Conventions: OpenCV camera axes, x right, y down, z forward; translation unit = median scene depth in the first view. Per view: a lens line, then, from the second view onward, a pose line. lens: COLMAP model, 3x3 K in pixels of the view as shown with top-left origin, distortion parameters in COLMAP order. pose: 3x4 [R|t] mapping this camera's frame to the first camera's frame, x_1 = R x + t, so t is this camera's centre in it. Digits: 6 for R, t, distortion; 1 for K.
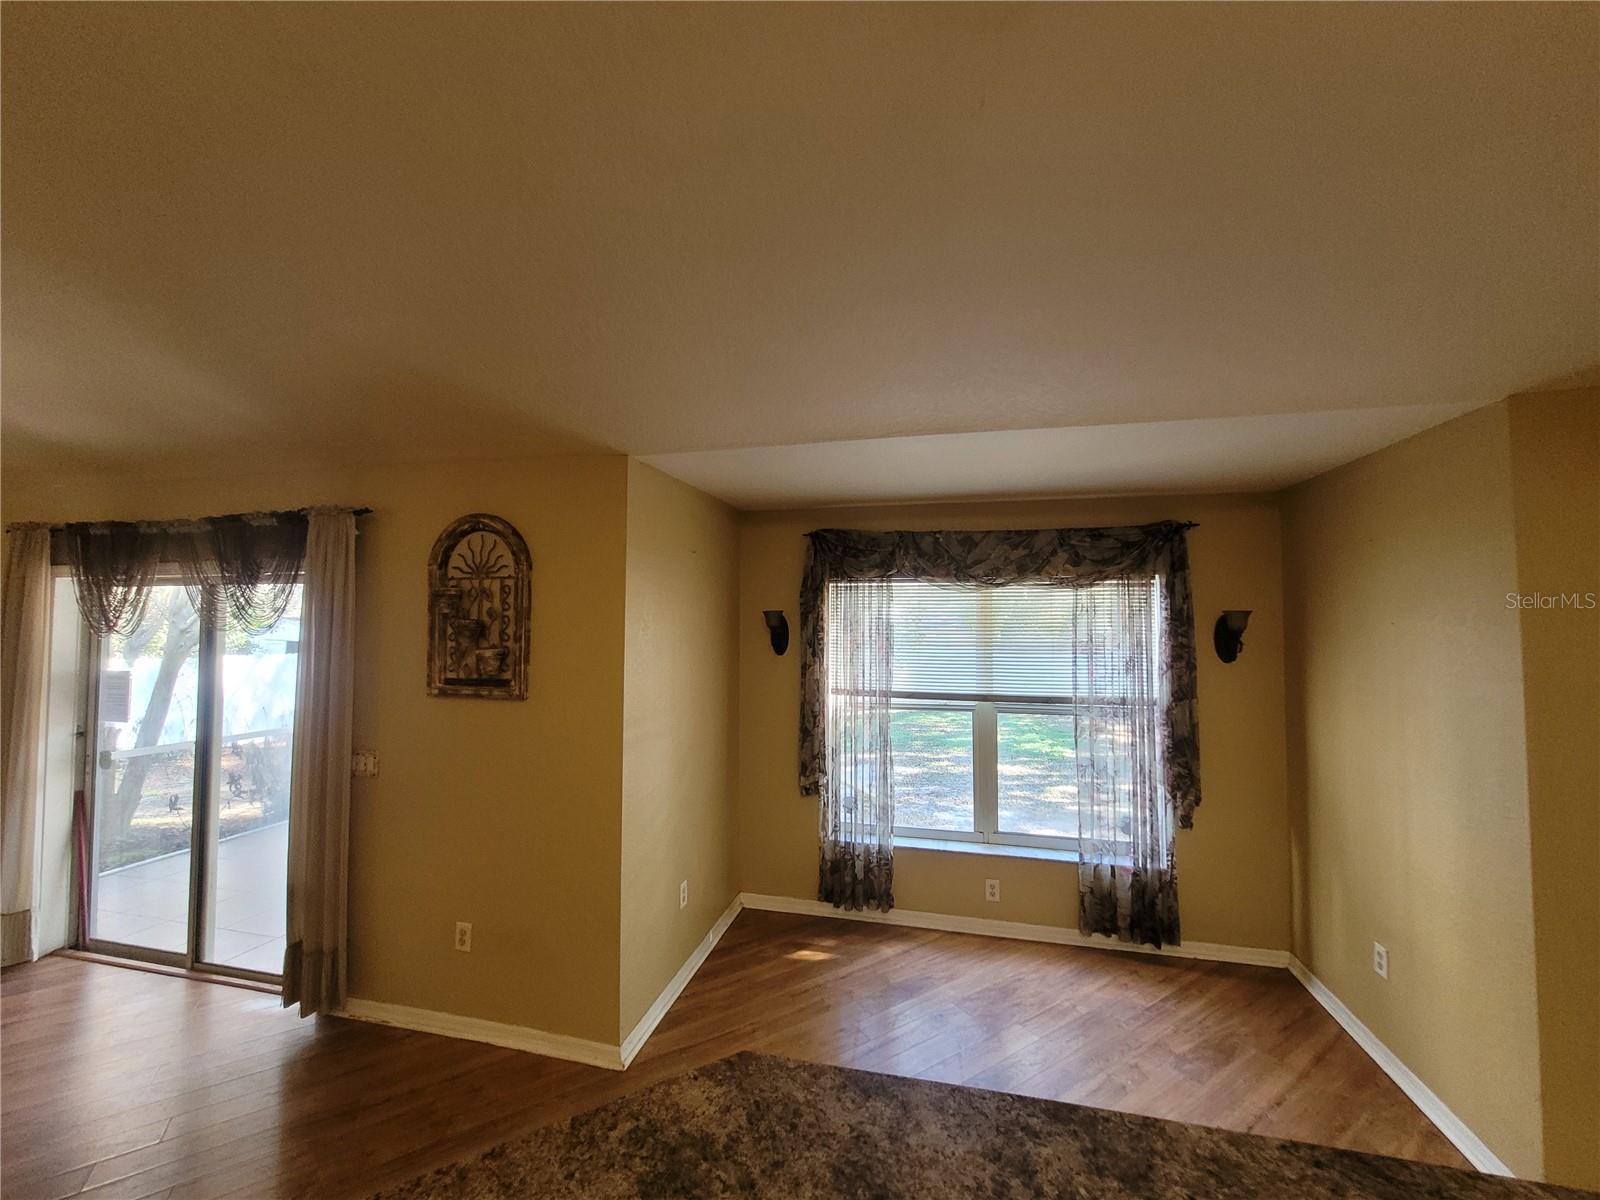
lens RADIAL K [[624.8, 0, 805.0], [0, 624.8, 599.5], [0, 0, 1]] dist [0.002596, -0.000276]
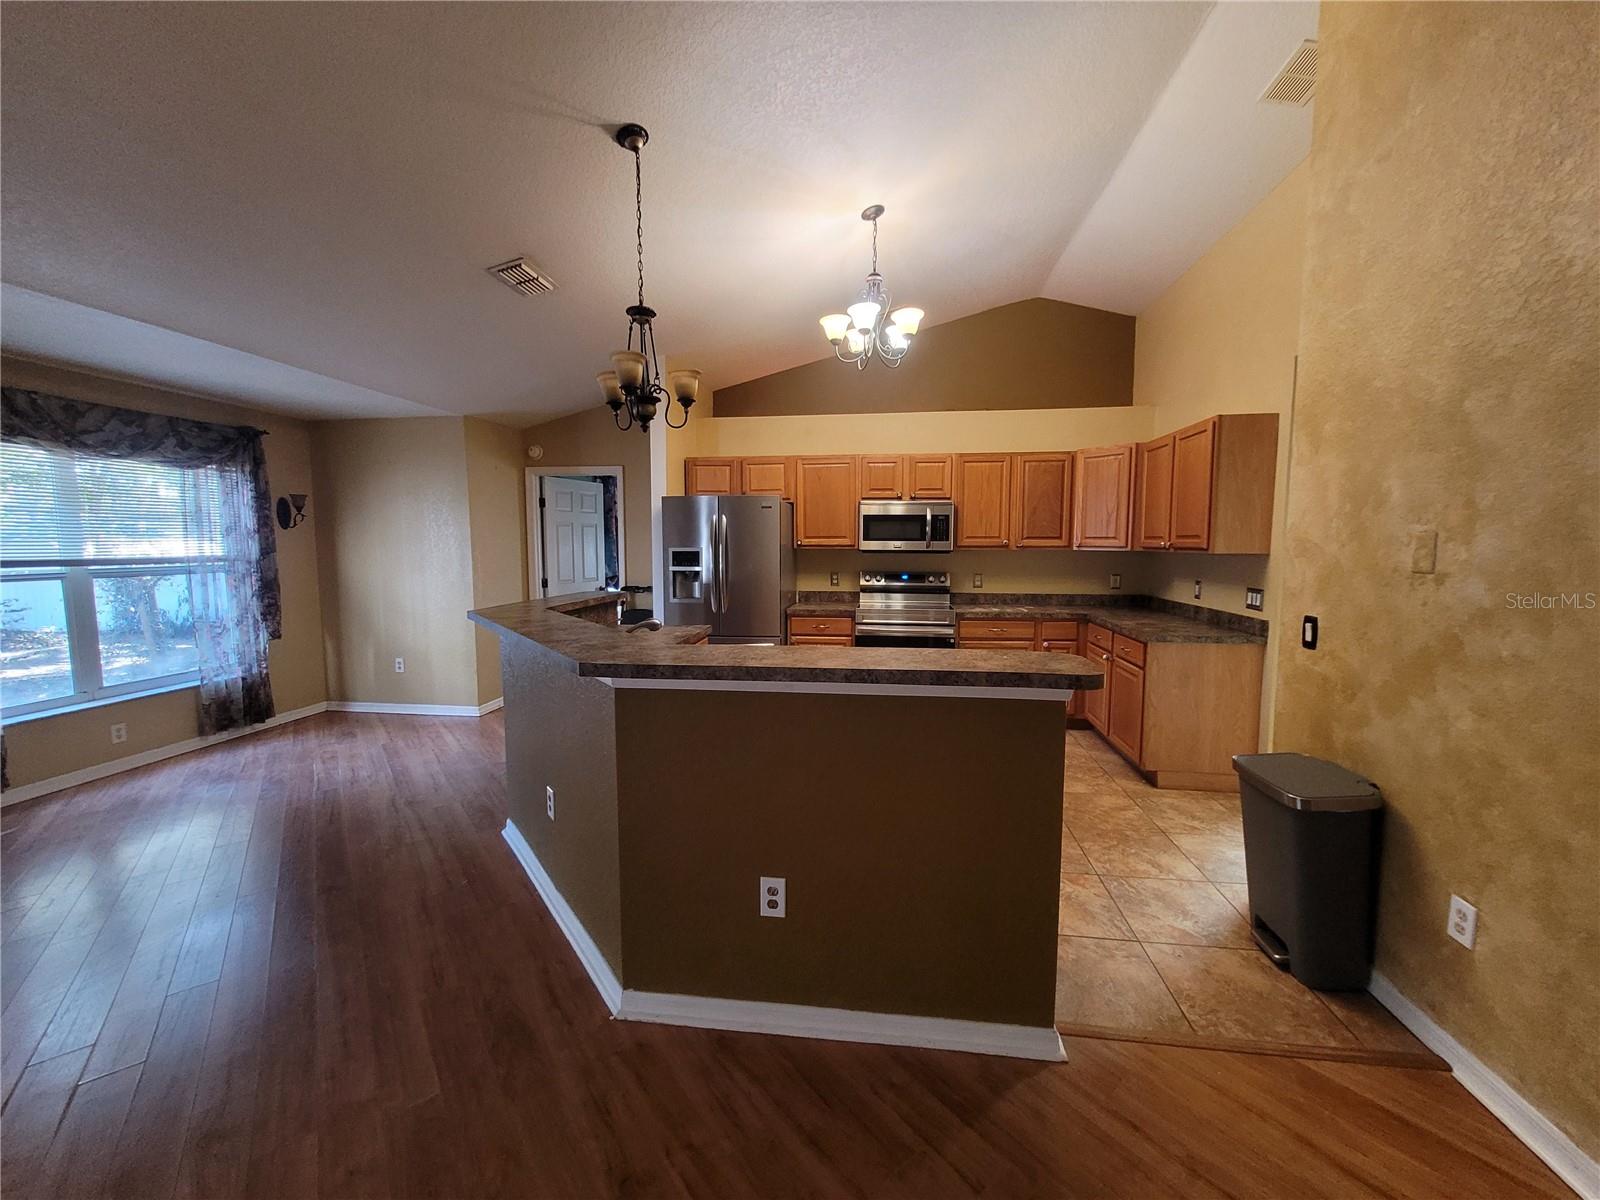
lens RADIAL K [[624.8, 0, 808.5], [0, 624.8, 597.5], [0, 0, 1]] dist [0.002596, -0.000276]
pose [[-0.096516, -0.089345, 0.991313, -0.967742], [-0.033059, 0.995701, 0.086522, 0.092049], [-0.994782, -0.024421, -0.099055, -0.116359]]
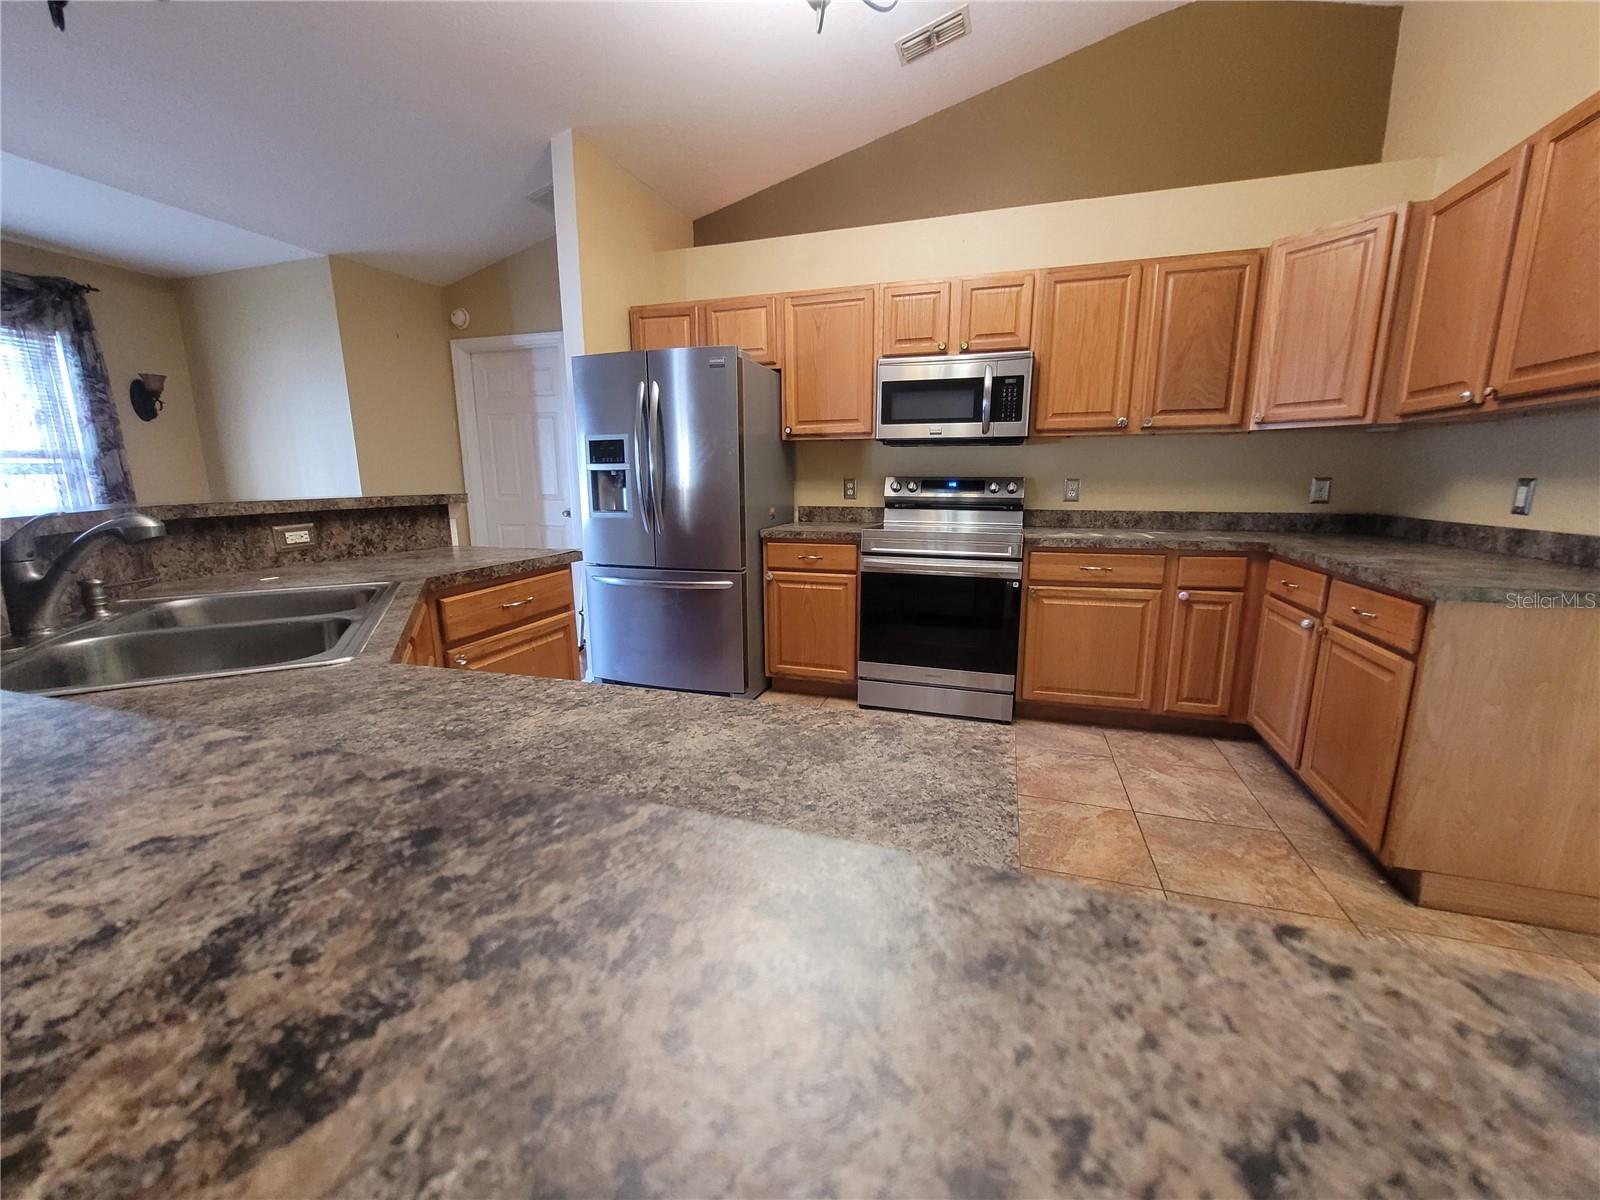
lens RADIAL K [[624.8, 0, 803.2], [0, 624.8, 595.8], [0, 0, 1]] dist [0.002596, -0.000276]
pose [[0.083275, -0.188419, 0.978552, -0.462087], [-0.030000, 0.981043, 0.191452, 0.162258], [-0.996075, -0.045300, 0.076044, -0.363826]]
